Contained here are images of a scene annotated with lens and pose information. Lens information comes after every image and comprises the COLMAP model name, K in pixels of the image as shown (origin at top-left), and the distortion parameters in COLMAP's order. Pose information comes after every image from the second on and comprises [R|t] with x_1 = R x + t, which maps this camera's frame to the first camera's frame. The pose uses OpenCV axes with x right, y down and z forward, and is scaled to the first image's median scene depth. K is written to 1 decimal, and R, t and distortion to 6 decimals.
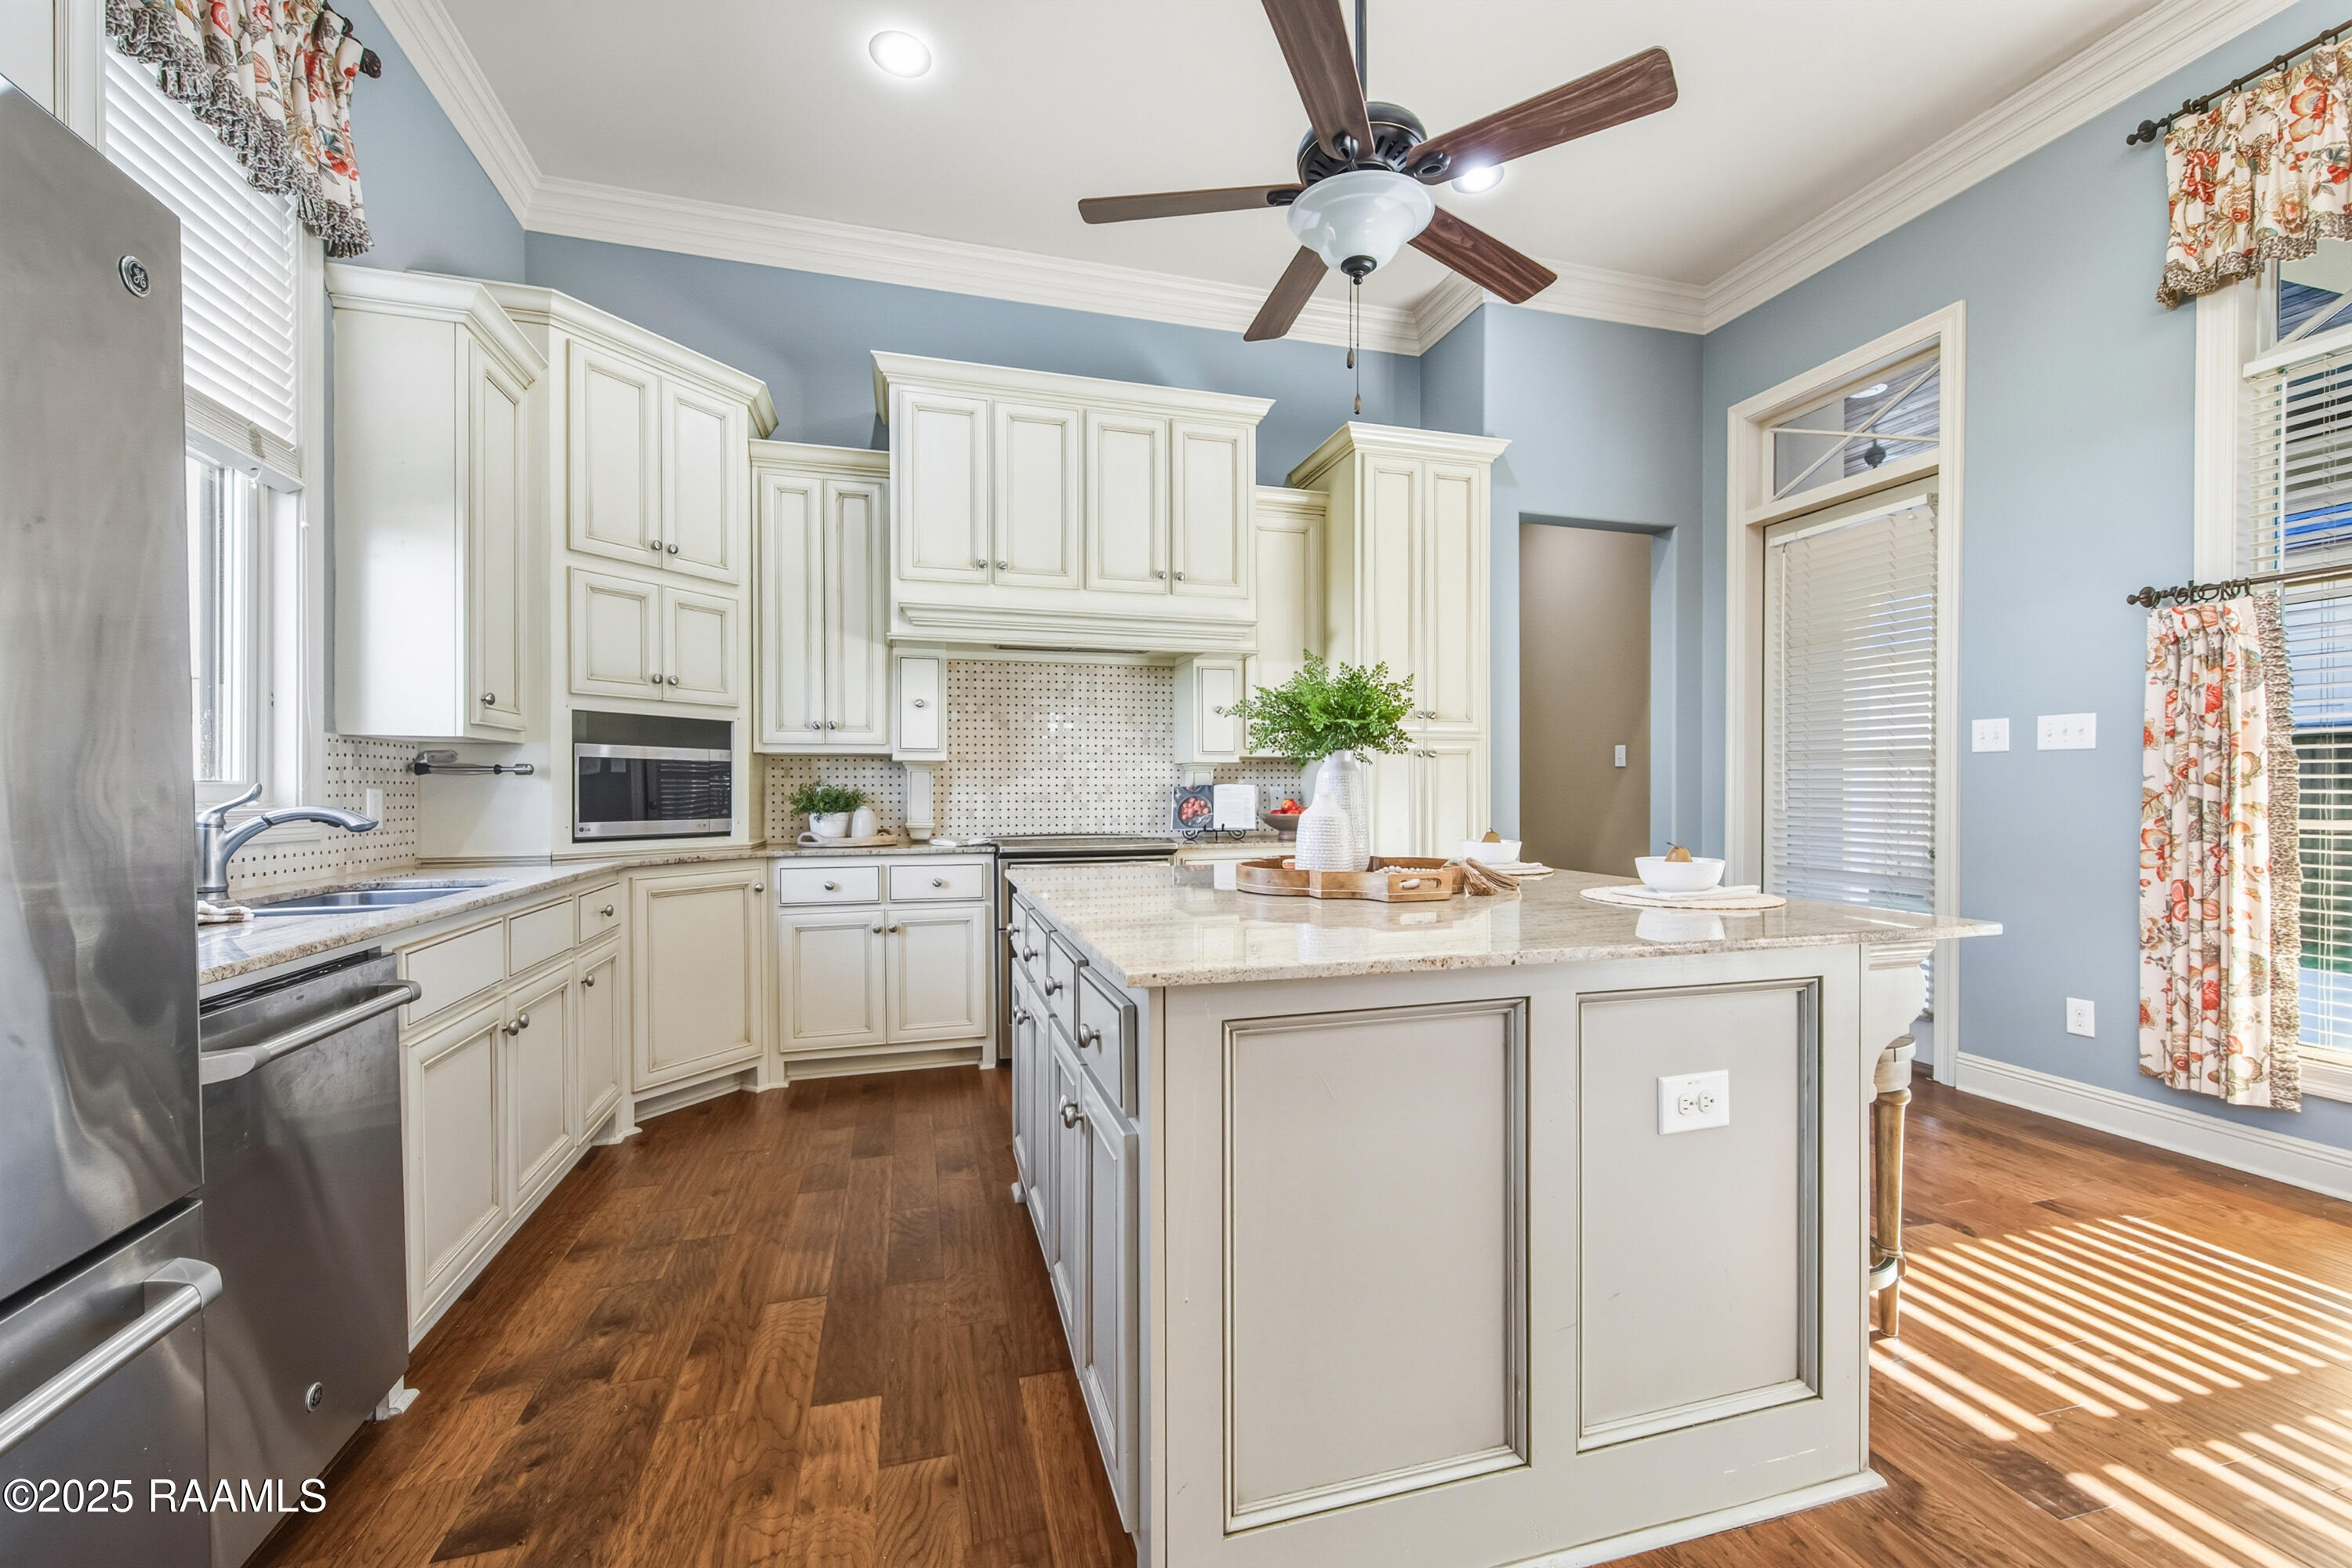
lens RADIAL K [[941.2, 0, 1178.1], [0, 941.2, 795.8], [0, 0, 1]] dist [0.002900, 0.000433]
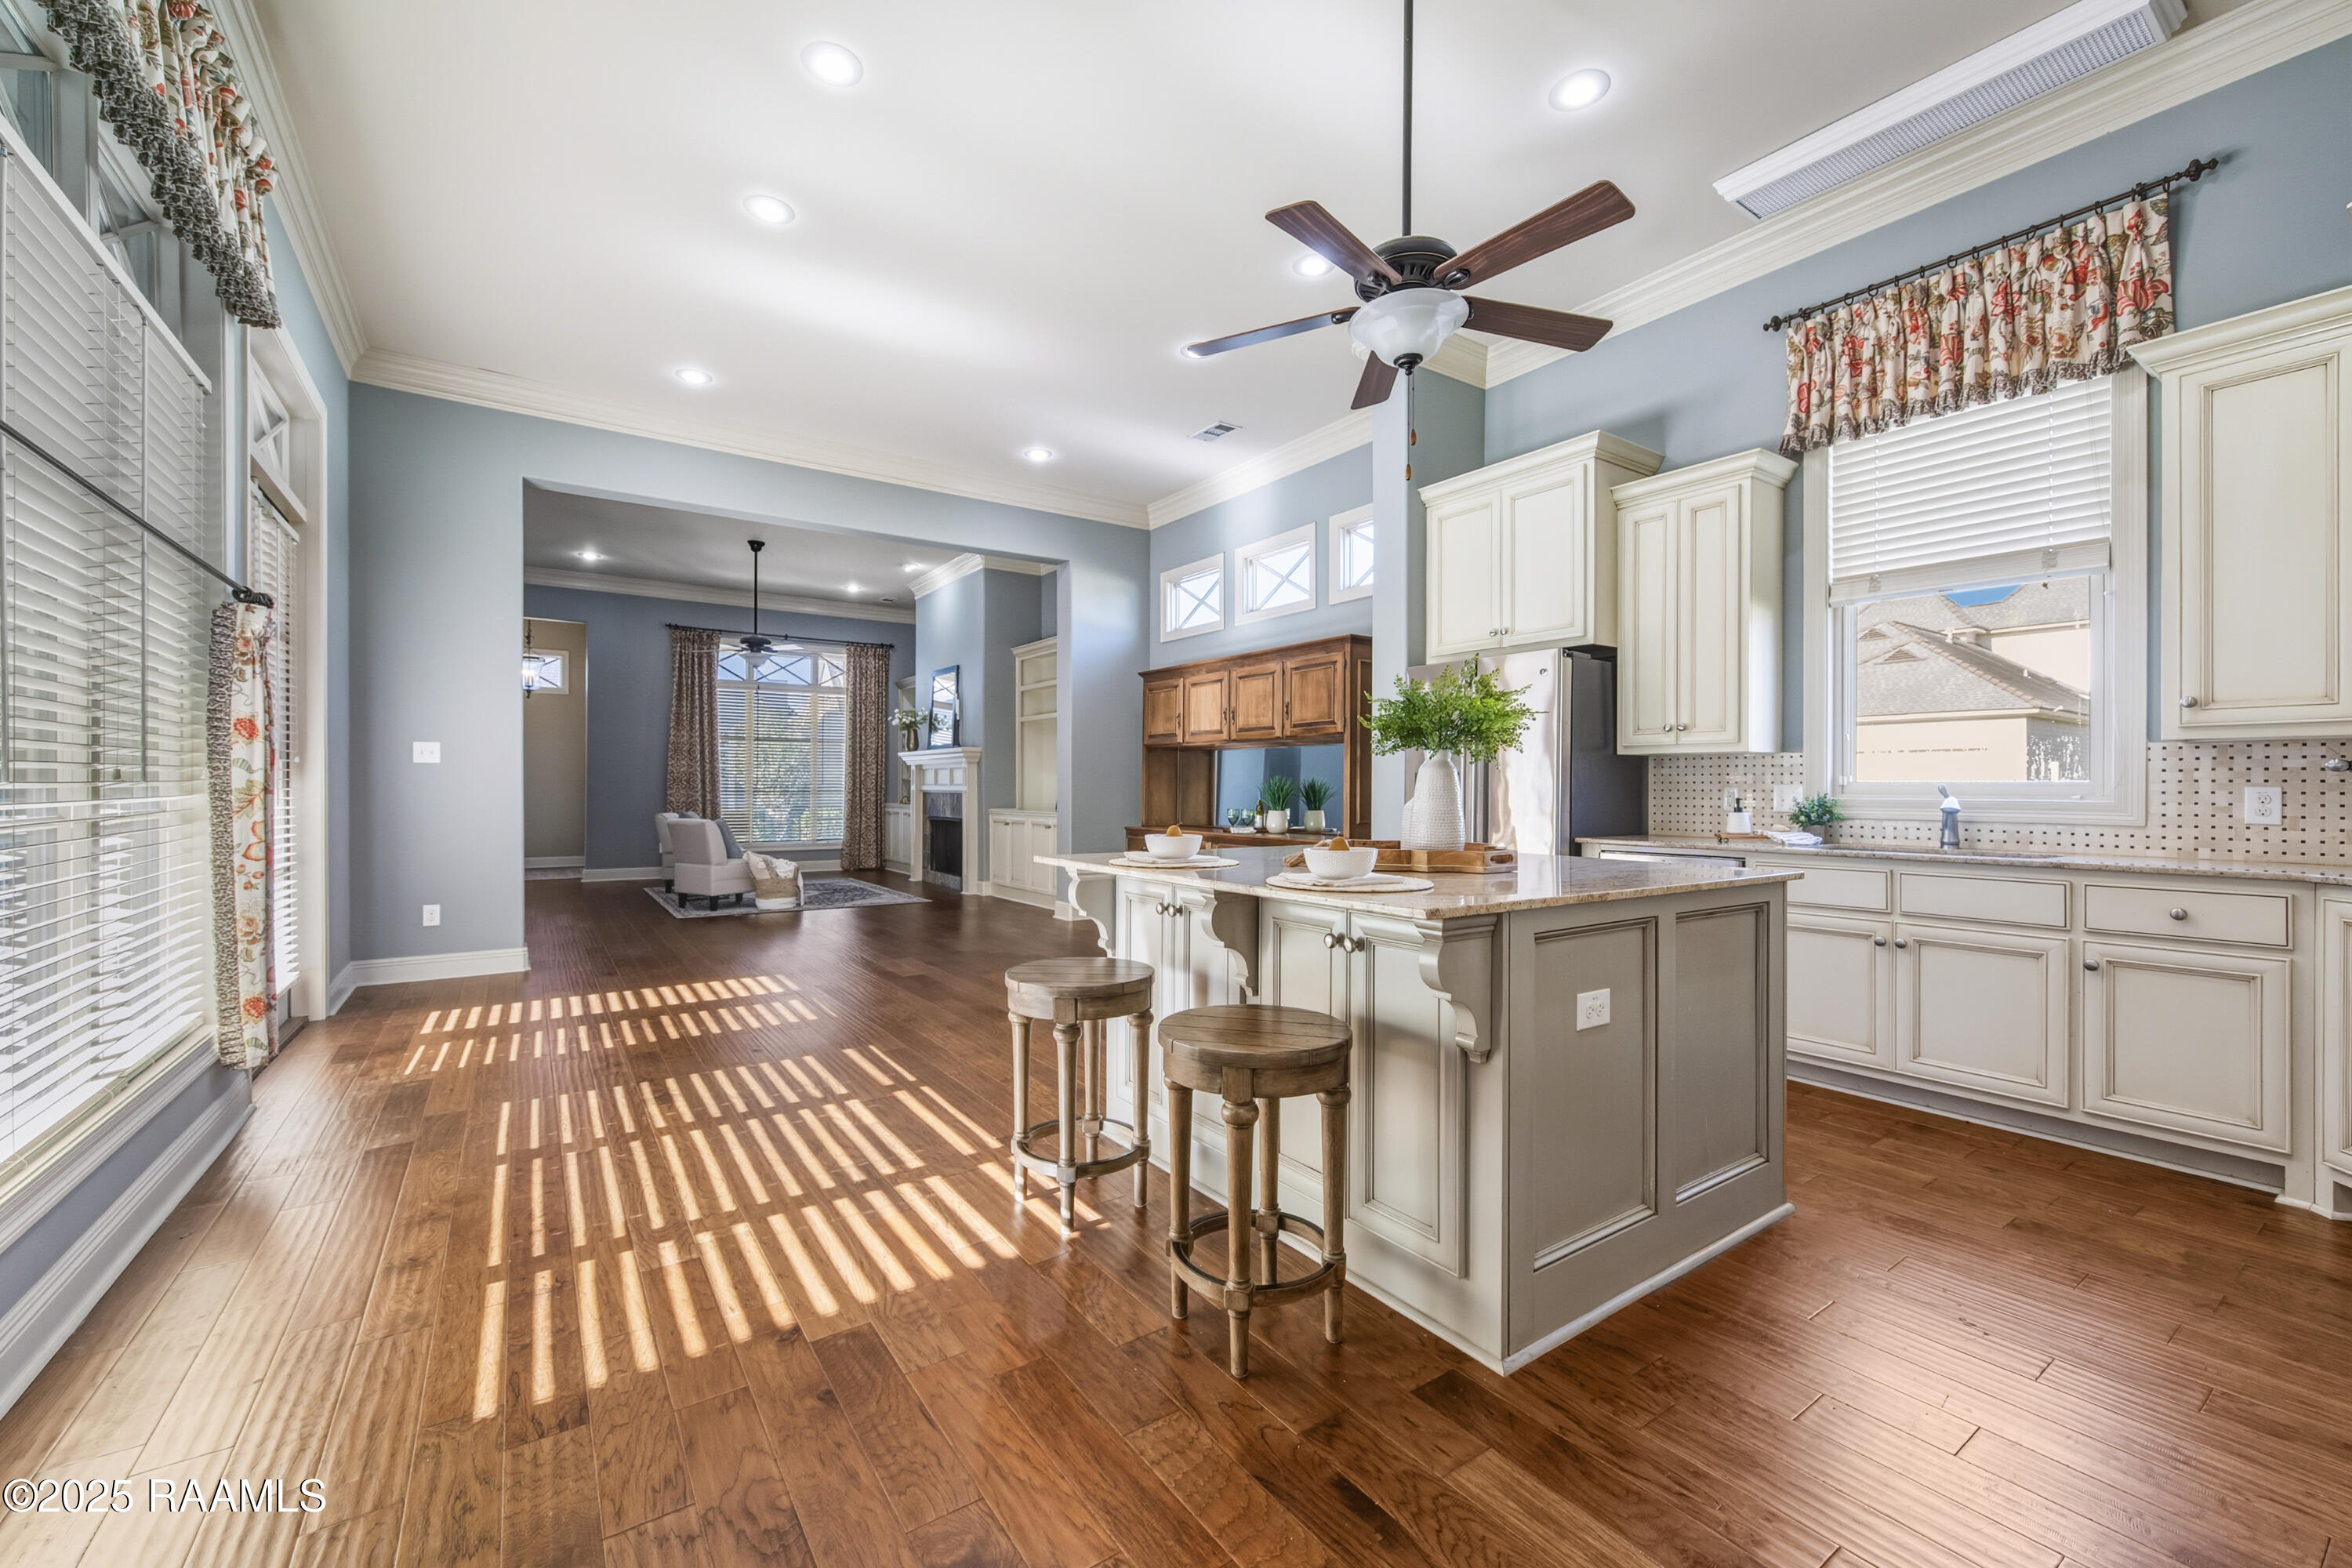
lens RADIAL K [[935.9, 0, 1177.3], [0, 935.9, 788.8], [0, 0, 1]] dist [0.000229, -0.000249]
pose [[-0.945863, -0.001544, -0.324563, 0.540242], [-0.004355, 0.999959, 0.007935, -0.006660], [0.324537, 0.008919, -0.945831, 1.280664]]
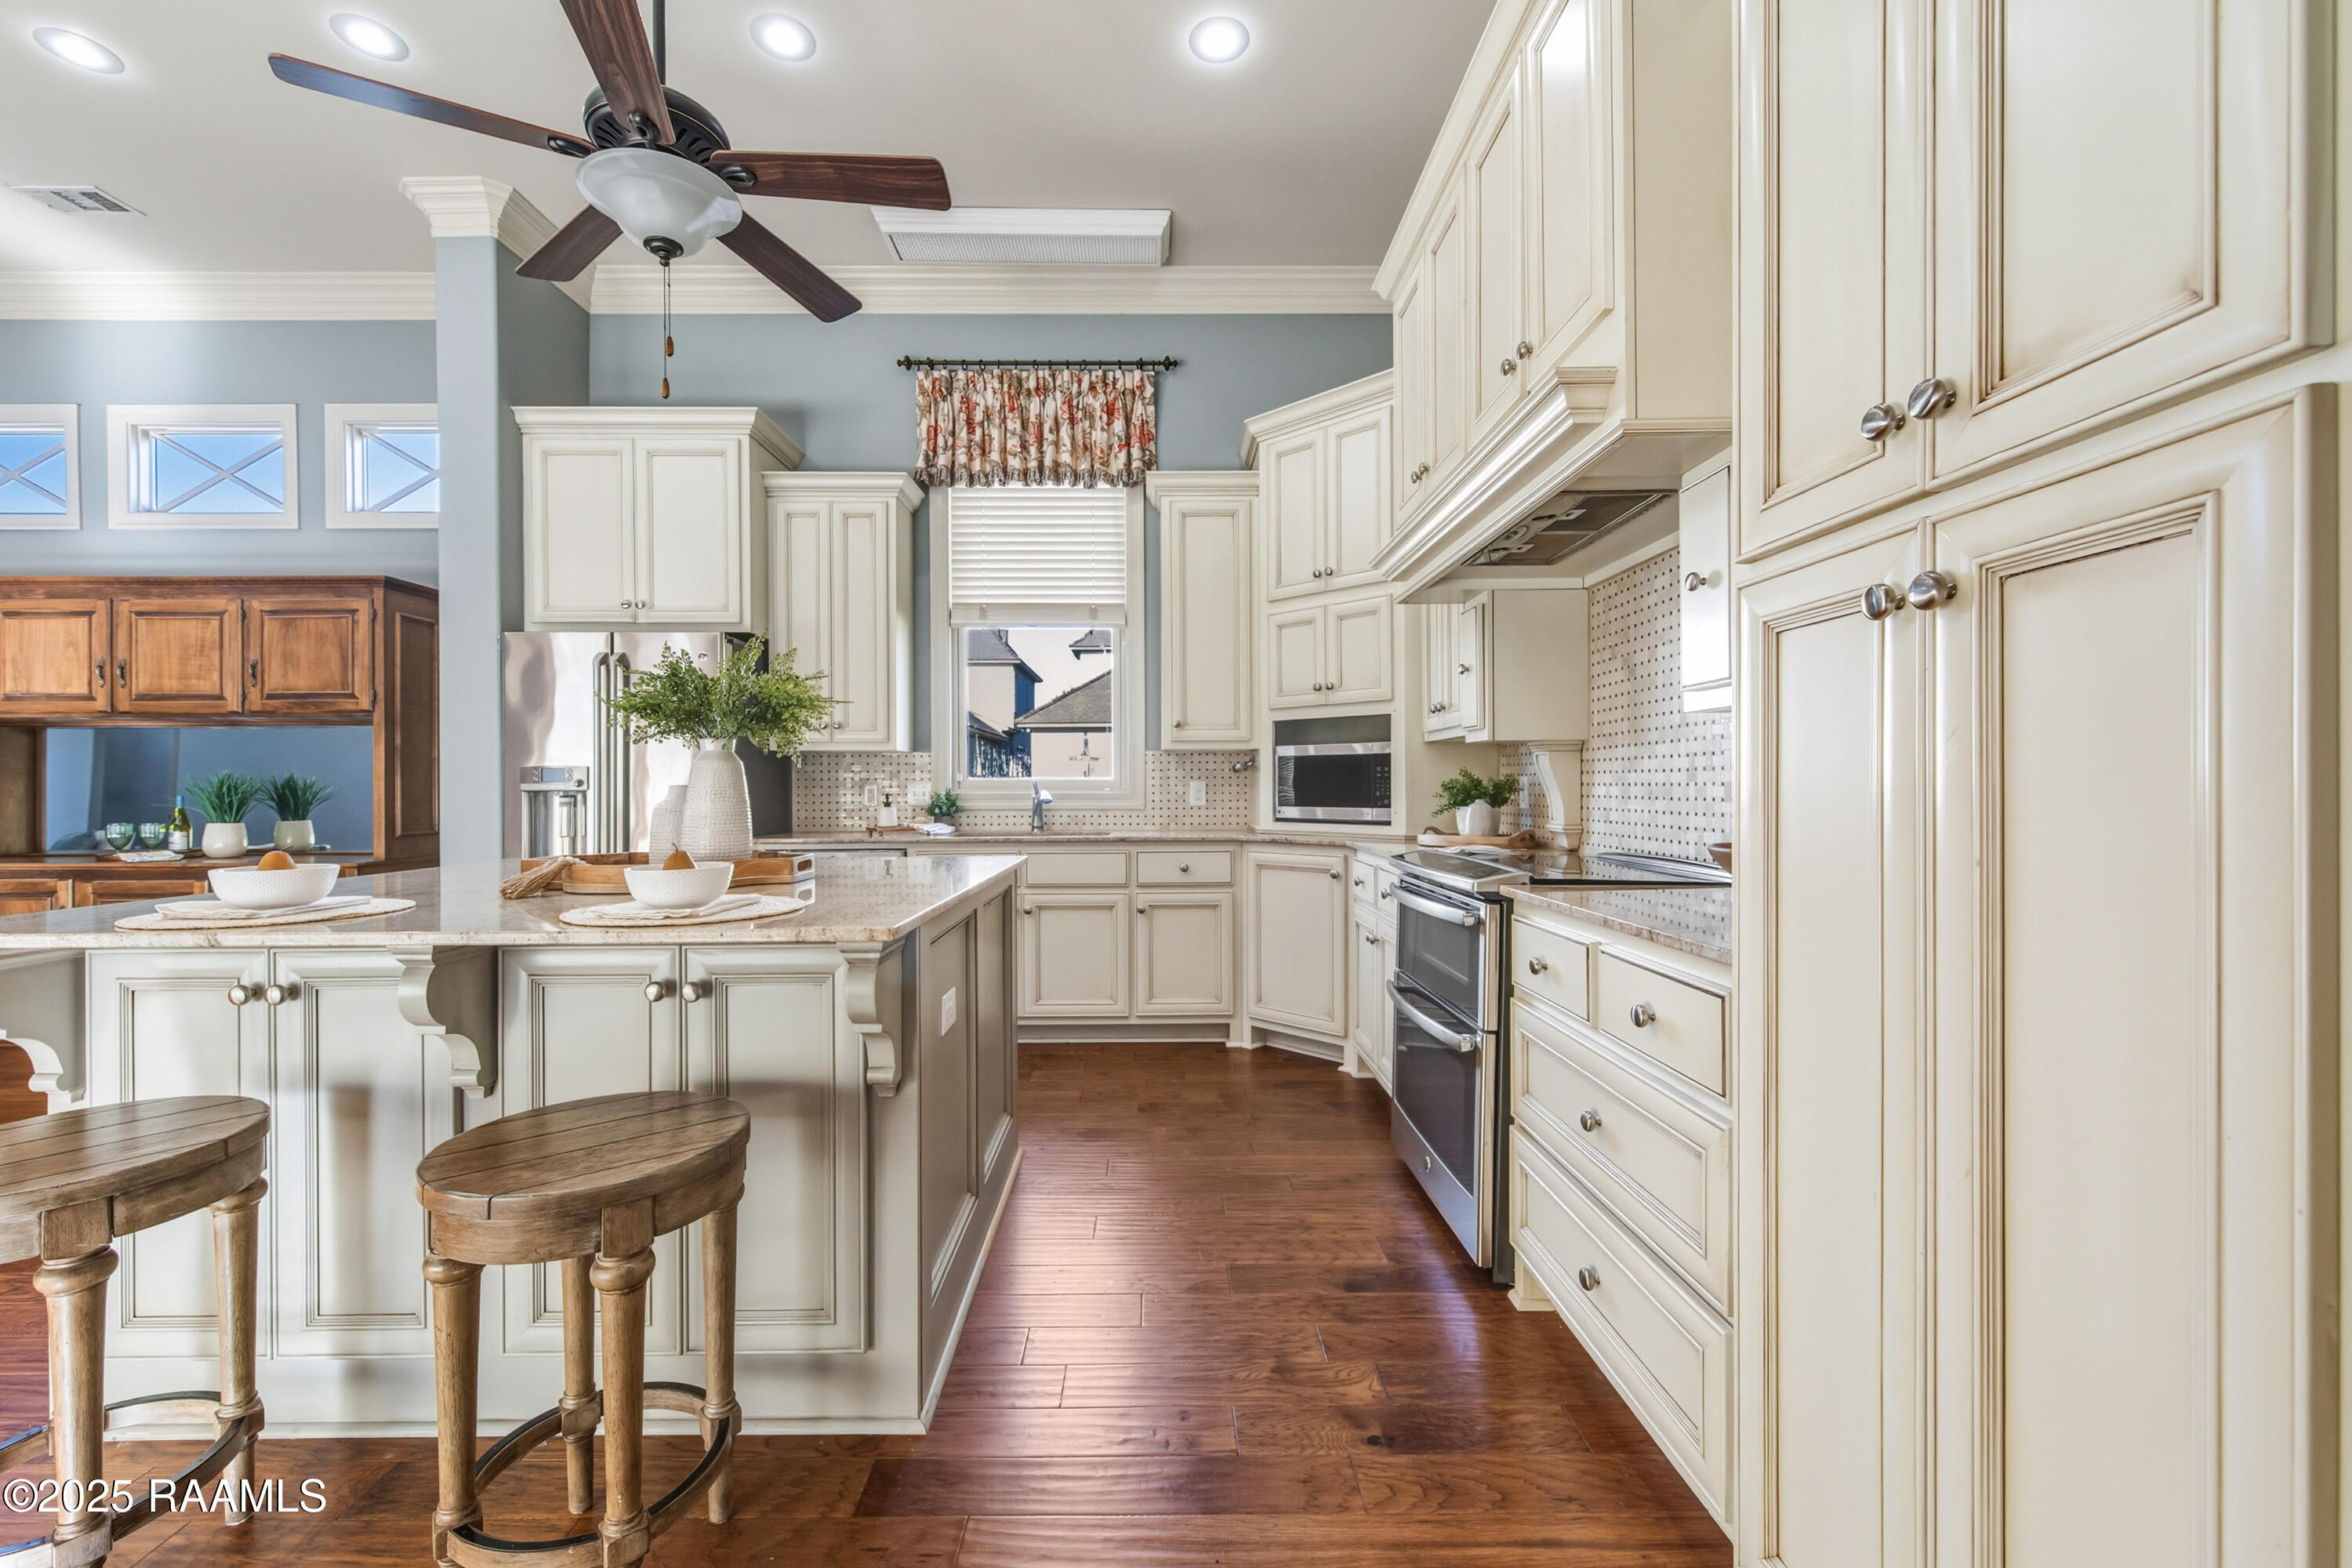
lens RADIAL K [[942.8, 0, 1158.6], [0, 942.8, 791.4], [0, 0, 1]] dist [0.000728, -0.000373]
pose [[-0.265575, 0.008586, -0.964052, 0.619739], [-0.001480, 0.999956, 0.009313, -0.004213], [0.964089, 0.003901, -0.265551, 1.092863]]
